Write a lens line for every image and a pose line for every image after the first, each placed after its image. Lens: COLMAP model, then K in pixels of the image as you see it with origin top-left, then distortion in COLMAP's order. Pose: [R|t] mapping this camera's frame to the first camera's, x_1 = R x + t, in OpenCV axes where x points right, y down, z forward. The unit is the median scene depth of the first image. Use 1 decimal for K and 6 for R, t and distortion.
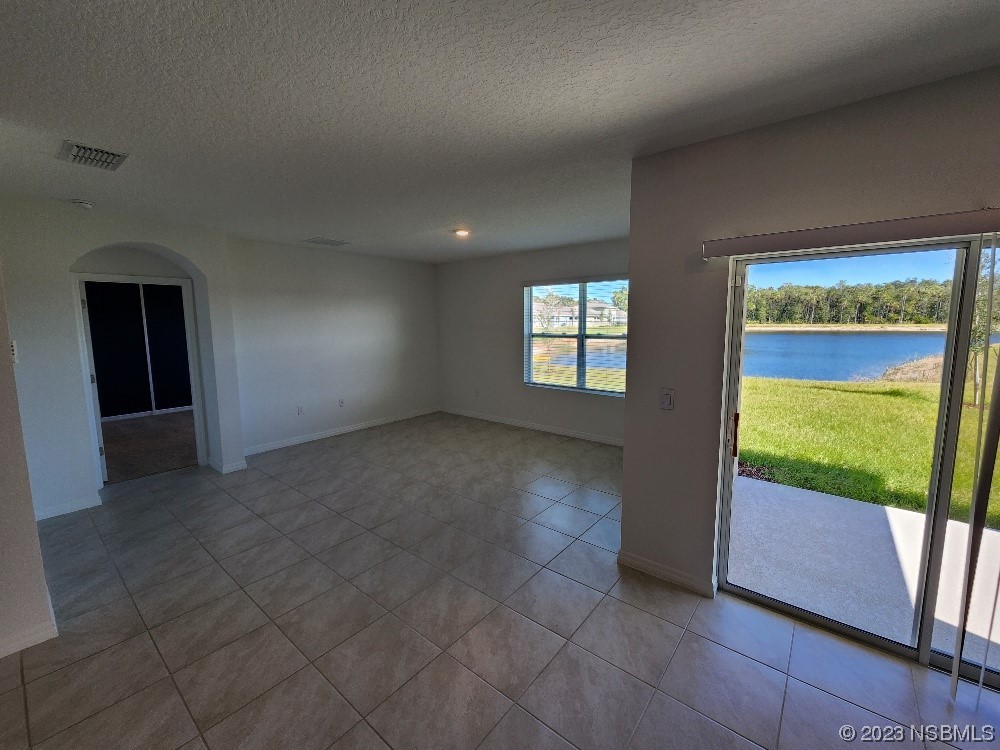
lens RADIAL K [[413.8, 0, 496.7], [0, 413.8, 372.4], [0, 0, 1]] dist [0.001626, -0.000650]
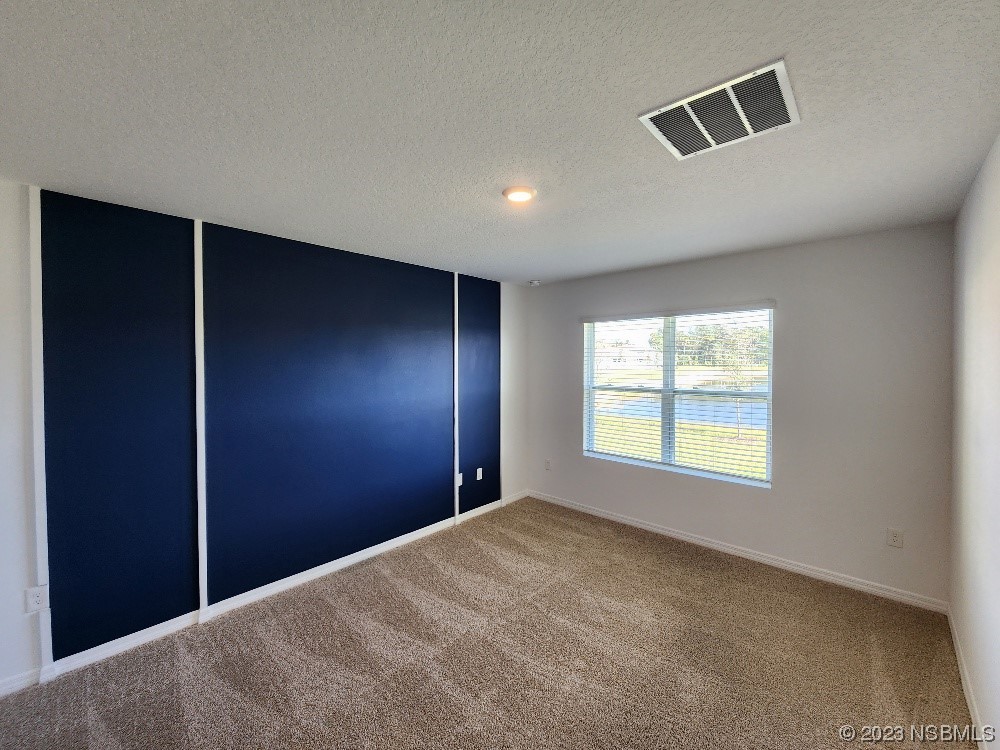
lens RADIAL K [[413.8, 0, 507.7], [0, 413.8, 370.5], [0, 0, 1]] dist [0.001626, -0.000650]
pose [[0.998783, 0.011064, -0.048066, -0.035193], [-0.015995, 0.994505, -0.103456, -0.043167], [0.046657, 0.104099, 0.993472, 0.270521]]
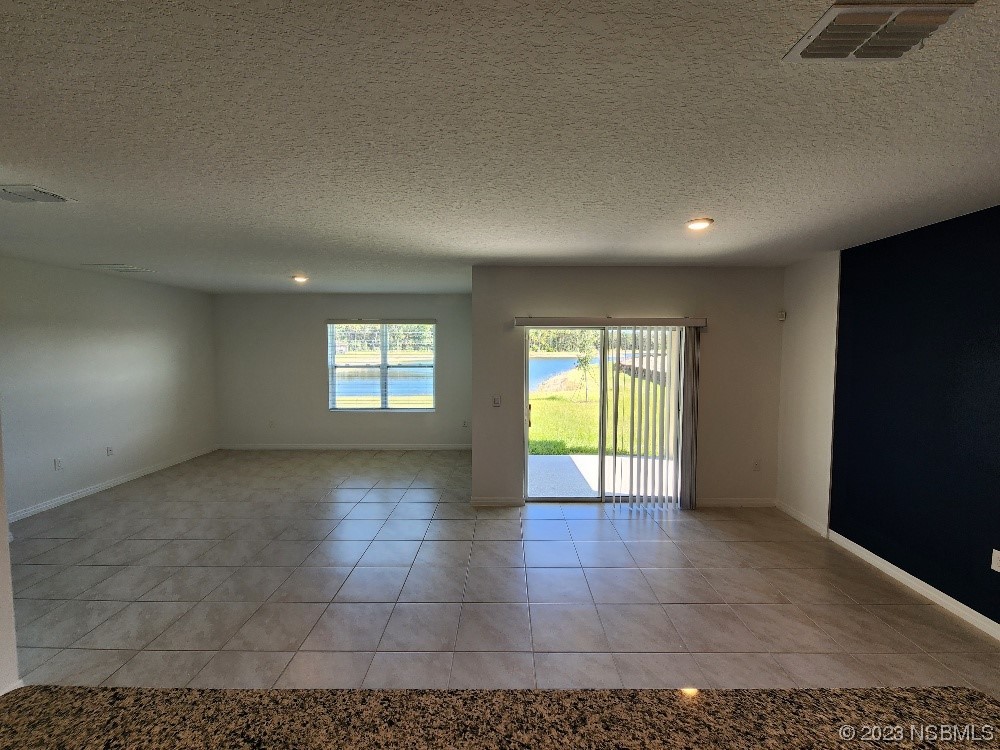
lens RADIAL K [[413.8, 0, 497.4], [0, 413.8, 375.1], [0, 0, 1]] dist [0.001626, -0.000650]
pose [[0.783356, -0.034328, 0.620625, -0.290306], [0.072205, 0.996740, -0.036006, 0.008056], [-0.617365, 0.073017, 0.783281, -0.172722]]
